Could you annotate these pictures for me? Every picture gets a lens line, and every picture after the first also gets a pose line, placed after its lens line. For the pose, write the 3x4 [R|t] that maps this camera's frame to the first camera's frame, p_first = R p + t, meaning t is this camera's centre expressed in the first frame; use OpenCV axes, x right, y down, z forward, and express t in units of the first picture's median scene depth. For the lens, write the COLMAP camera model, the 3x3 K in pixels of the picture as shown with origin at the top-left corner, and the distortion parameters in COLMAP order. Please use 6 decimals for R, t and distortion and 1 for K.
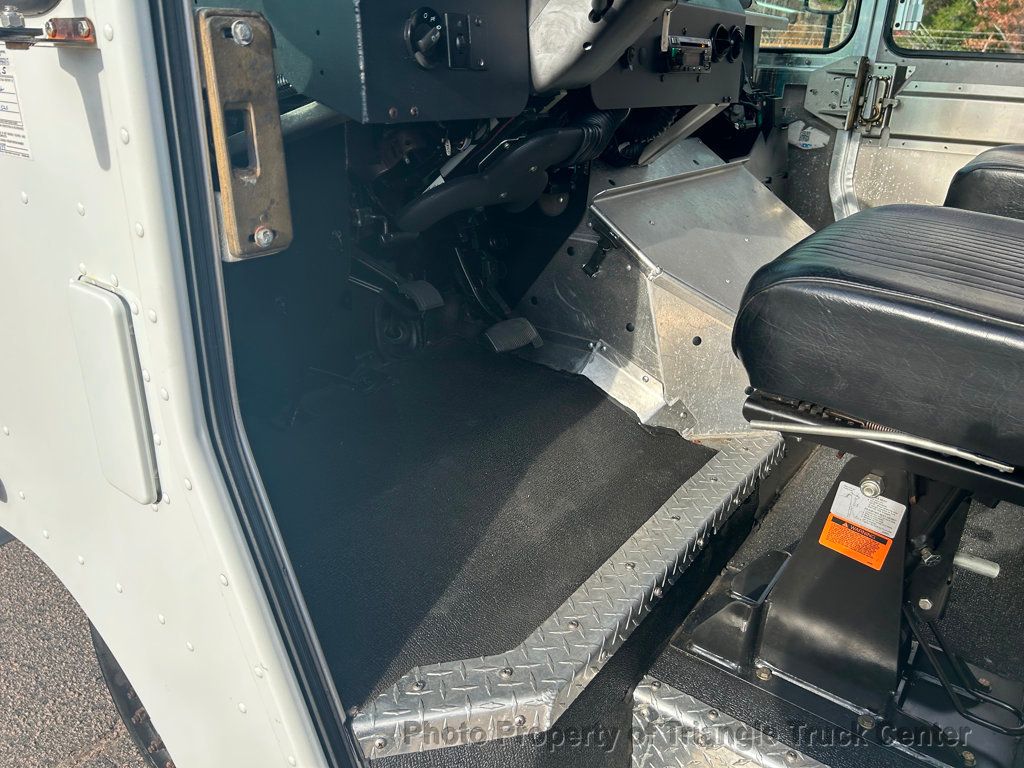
lens RADIAL K [[769.0, 0, 512.0], [0, 769.0, 384.0], [0, 0, 1]] dist [0.051093, -0.057304]
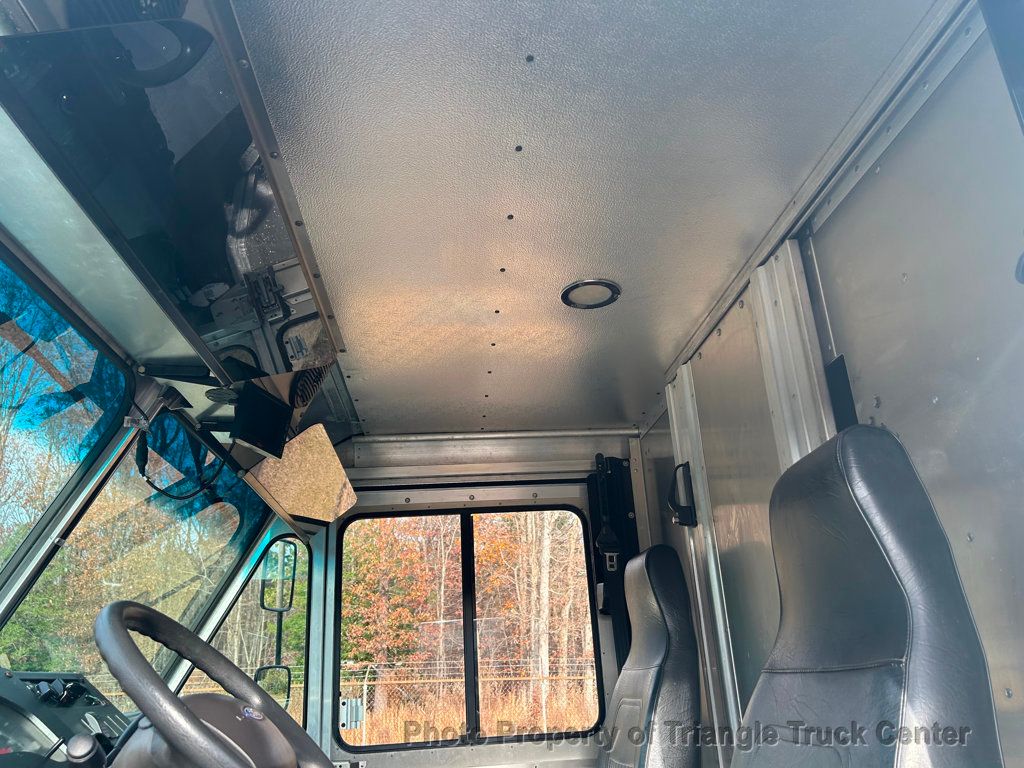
lens RADIAL K [[769.0, 0, 512.0], [0, 769.0, 384.0], [0, 0, 1]] dist [0.051093, -0.057304]
pose [[0.760657, 0.149384, 0.631732, -0.126800], [0.328260, 0.751055, -0.572853, -0.182351], [-0.560041, 0.643117, 0.522259, -0.012923]]
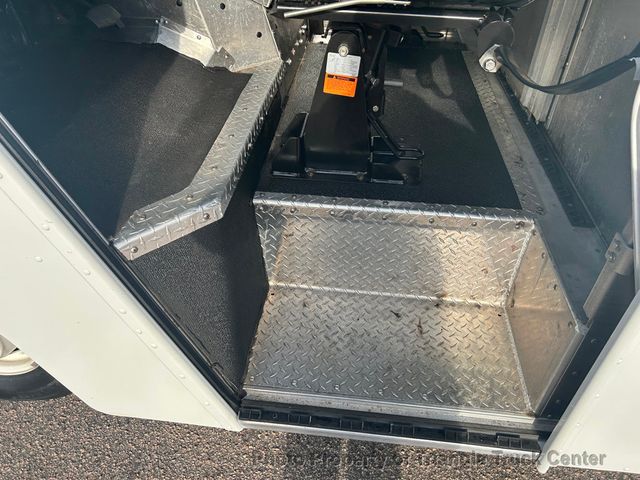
lens RADIAL K [[478.3, 0, 320.0], [0, 478.3, 240.0], [0, 0, 1]] dist [0.011751, 0.002421]
pose [[0.865384, -0.331555, 0.375742, -0.122165], [0.210431, 0.920945, 0.327993, 0.107232], [-0.454785, -0.204772, 0.866740, -0.062071]]
